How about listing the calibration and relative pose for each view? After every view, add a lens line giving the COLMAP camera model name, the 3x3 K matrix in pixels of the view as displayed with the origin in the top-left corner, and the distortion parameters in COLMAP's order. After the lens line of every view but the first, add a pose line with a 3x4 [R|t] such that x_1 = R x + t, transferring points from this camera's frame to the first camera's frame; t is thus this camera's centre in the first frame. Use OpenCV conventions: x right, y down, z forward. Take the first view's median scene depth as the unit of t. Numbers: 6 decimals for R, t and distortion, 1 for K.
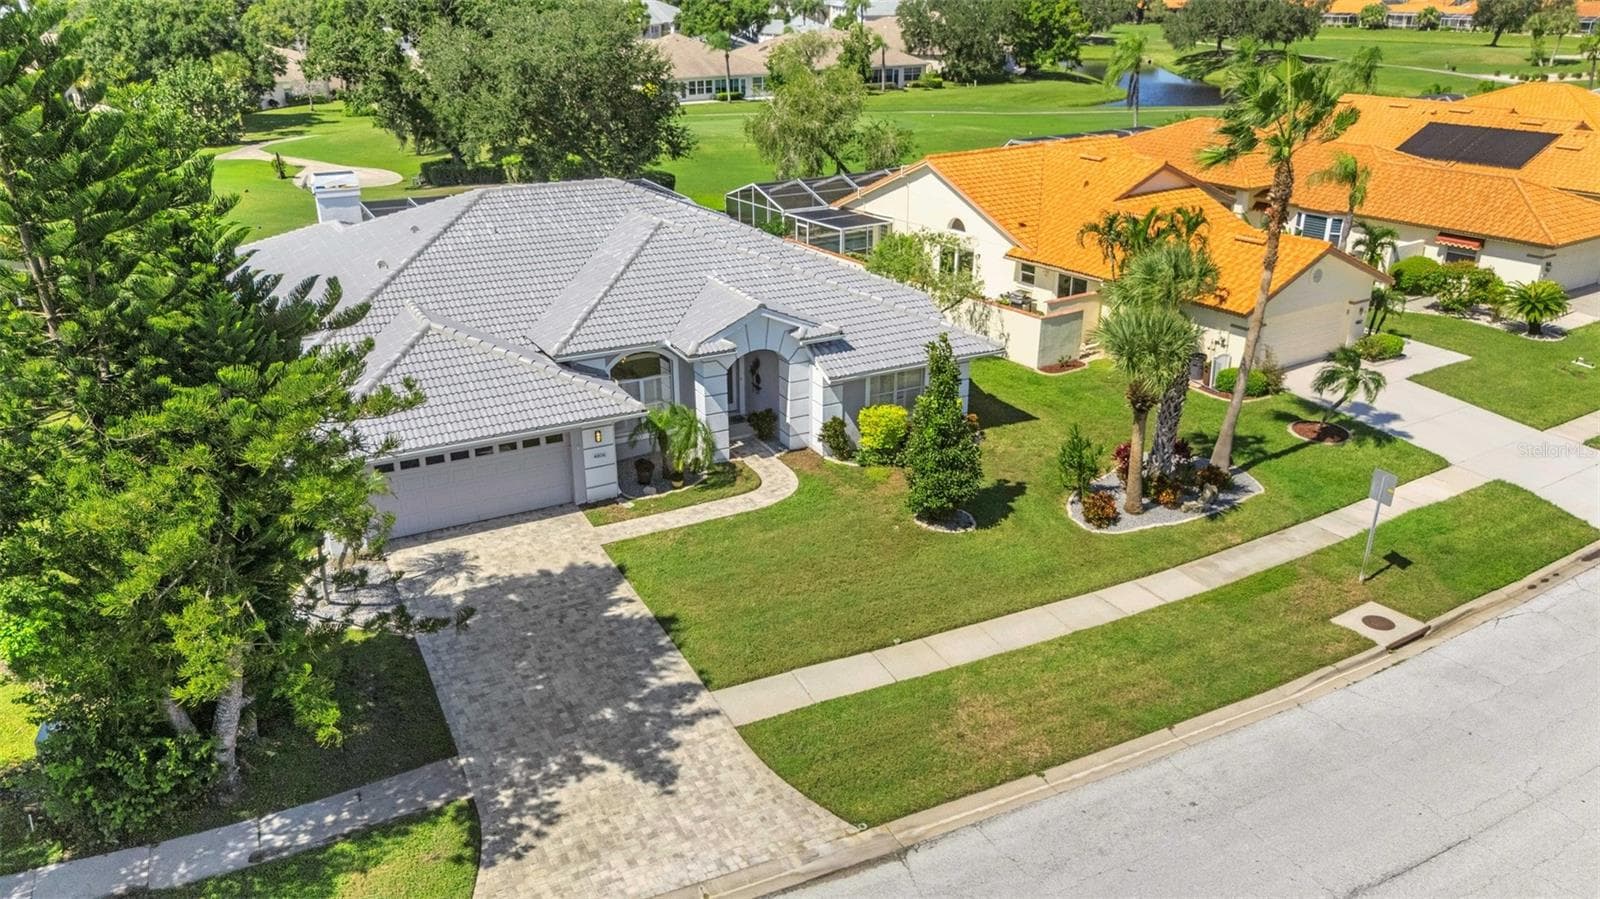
lens RADIAL K [[1152.1, 0, 800.0], [0, 1152.1, 449.5], [0, 0, 1]] dist [0.024882, -0.000588]
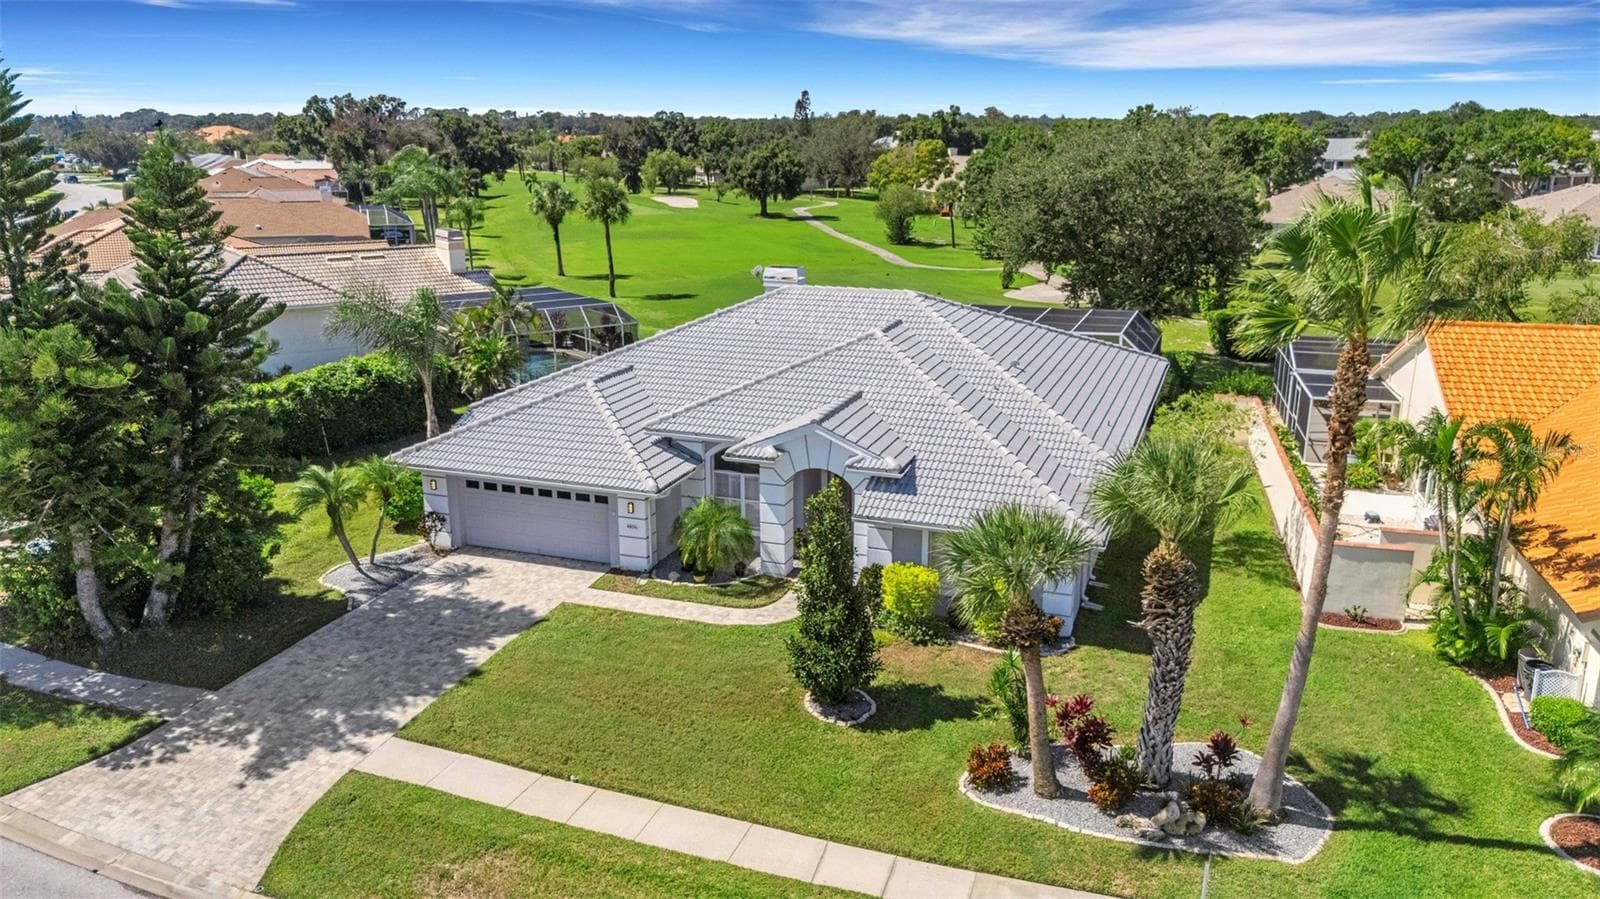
lens RADIAL K [[1173.8, 0, 800.0], [0, 1173.8, 449.5], [0, 0, 1]] dist [0.023006, -0.001778]
pose [[0.671662, 0.203556, -0.712344, 0.660195], [-0.277053, 0.960762, 0.013312, -0.116451], [0.687103, 0.188416, 0.701704, 0.348633]]
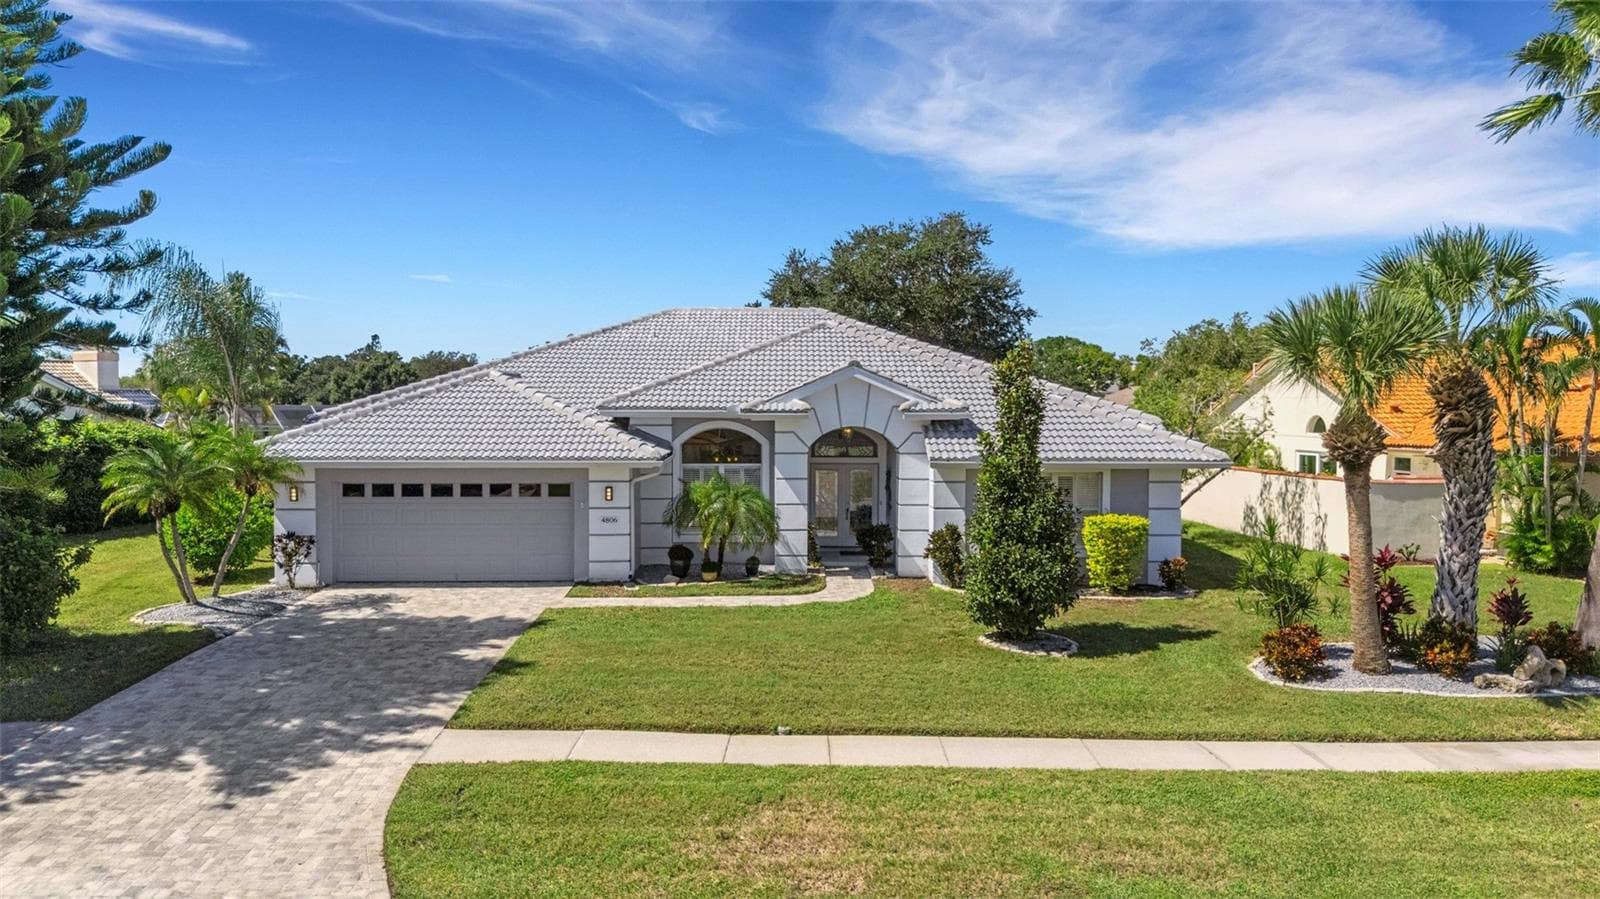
lens RADIAL K [[1173.8, 0, 800.0], [0, 1173.8, 449.5], [0, 0, 1]] dist [0.023006, -0.001778]
pose [[0.896644, 0.030169, -0.441723, 0.290413], [-0.172609, 0.942555, -0.286001, 0.165013], [0.407720, 0.332687, 0.850344, 0.357502]]
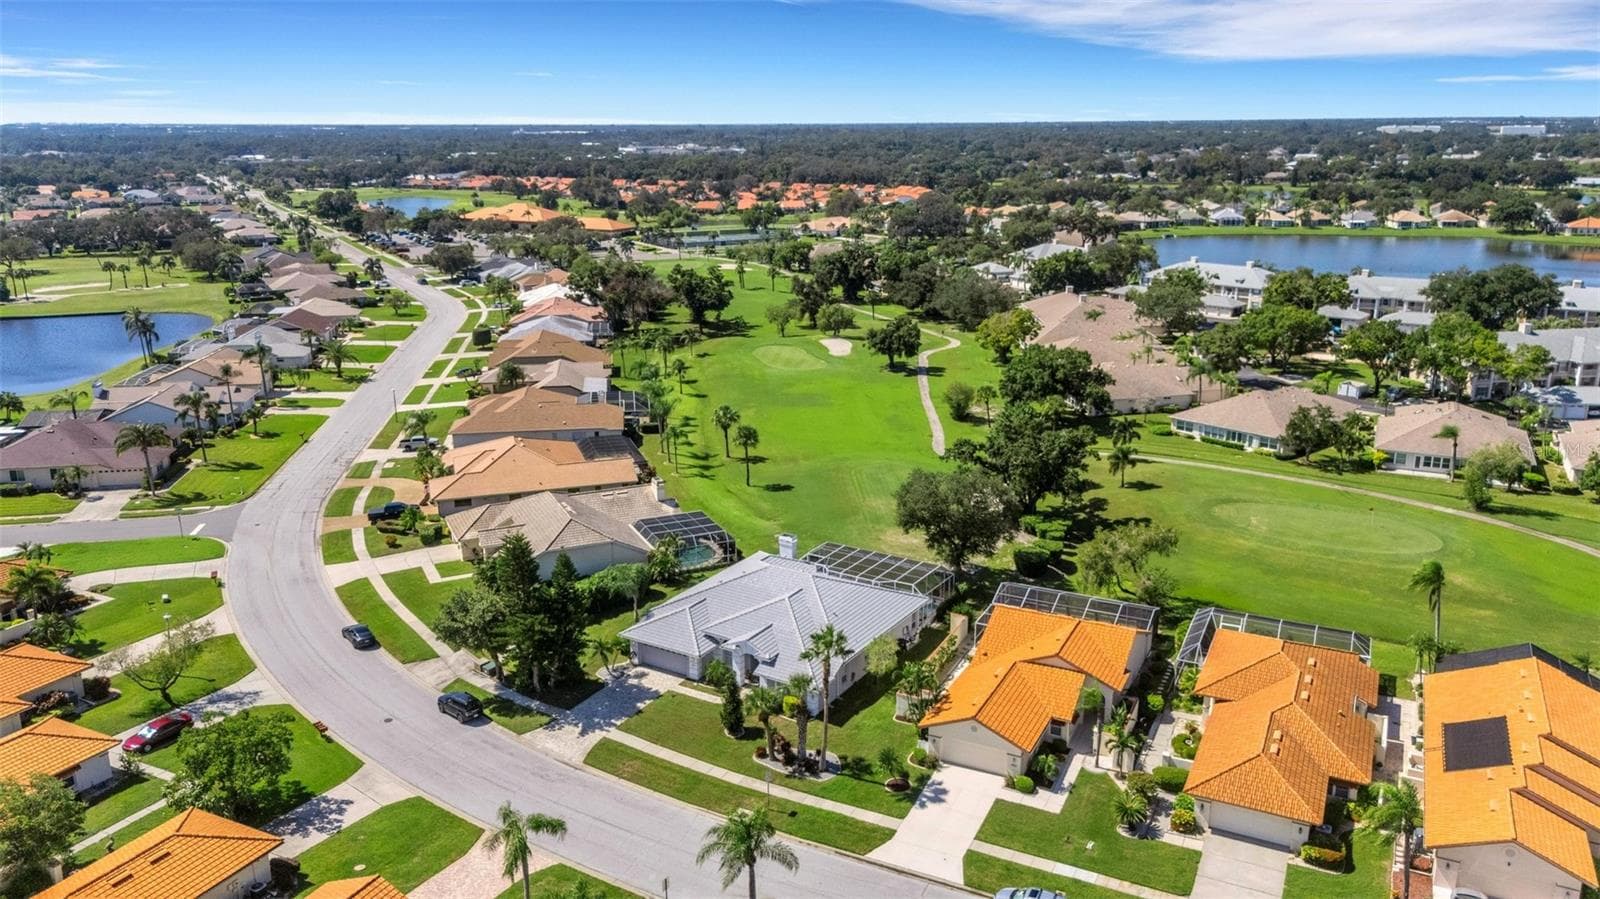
lens RADIAL K [[1152.1, 0, 800.0], [0, 1152.1, 449.5], [0, 0, 1]] dist [0.024882, -0.000588]
pose [[0.508300, 0.233214, -0.829001, 2.442862], [-0.312911, 0.946856, 0.074508, -0.876213], [0.802321, 0.221531, 0.554262, -0.646168]]
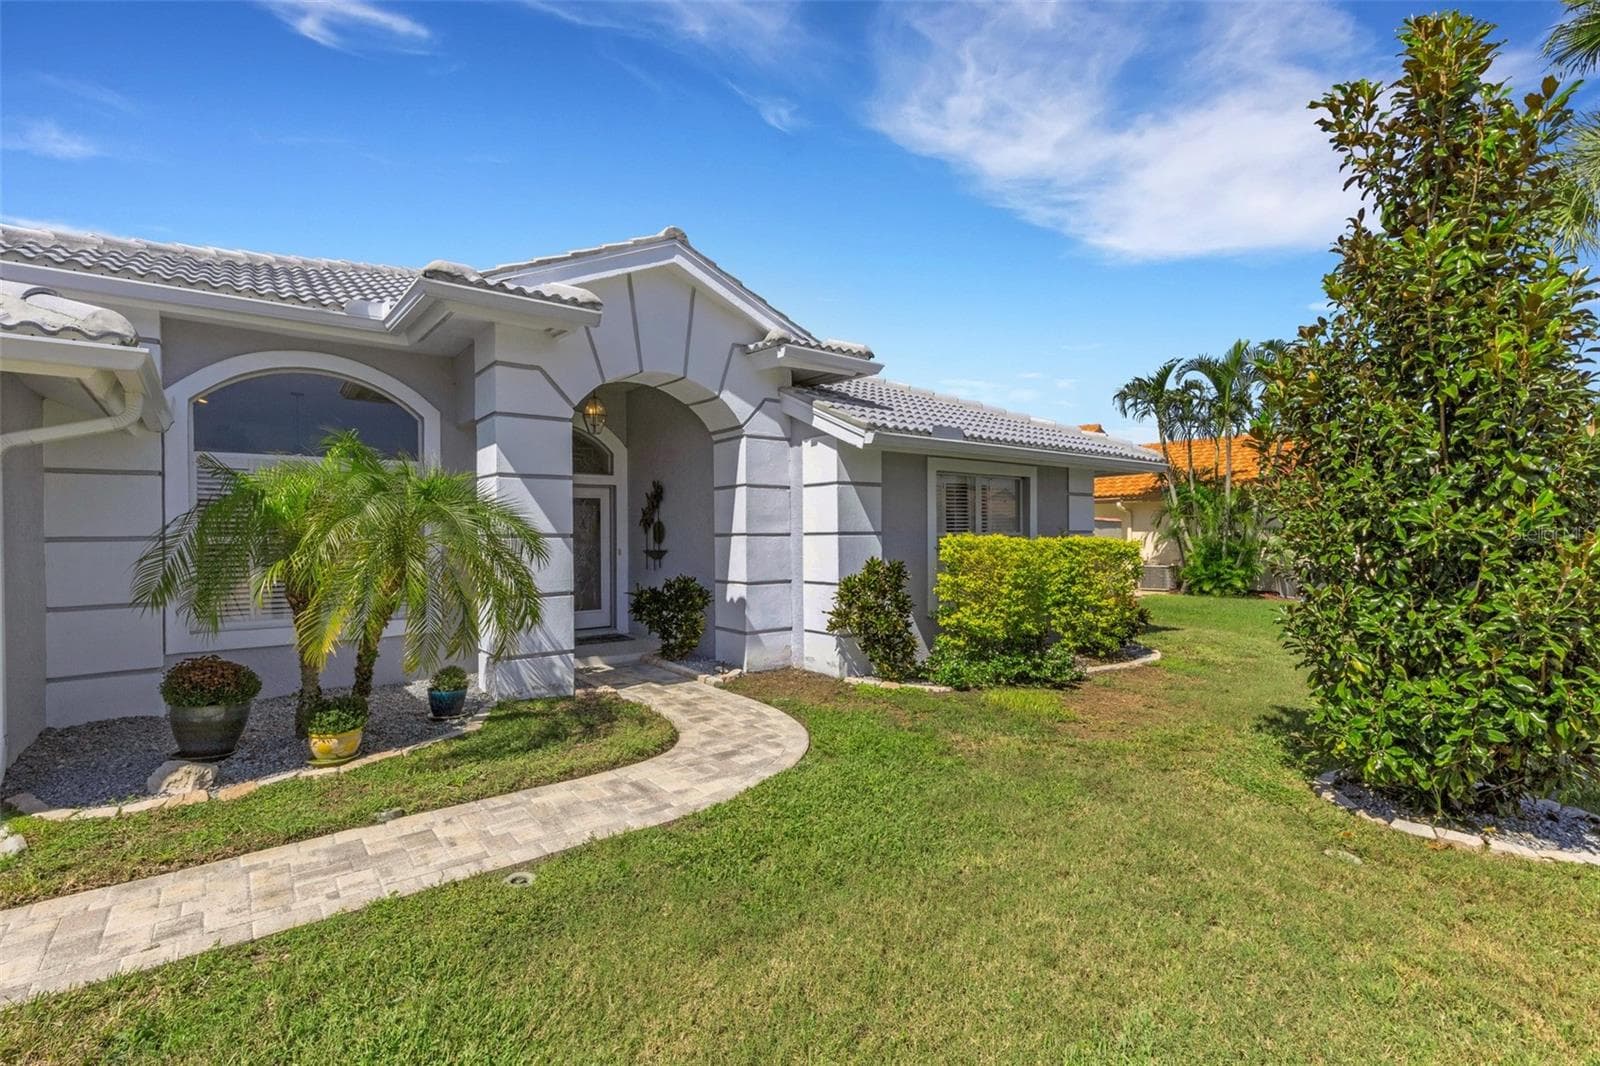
lens RADIAL K [[729.7, 0, 800.0], [0, 729.7, 533.0], [0, 0, 1]] dist [0.018141, -0.000054]
pose [[0.984911, 0.000943, 0.173056, -0.036711], [0.065028, 0.924688, -0.375130, 0.054935], [-0.160377, 0.380724, 0.910675, 0.850567]]
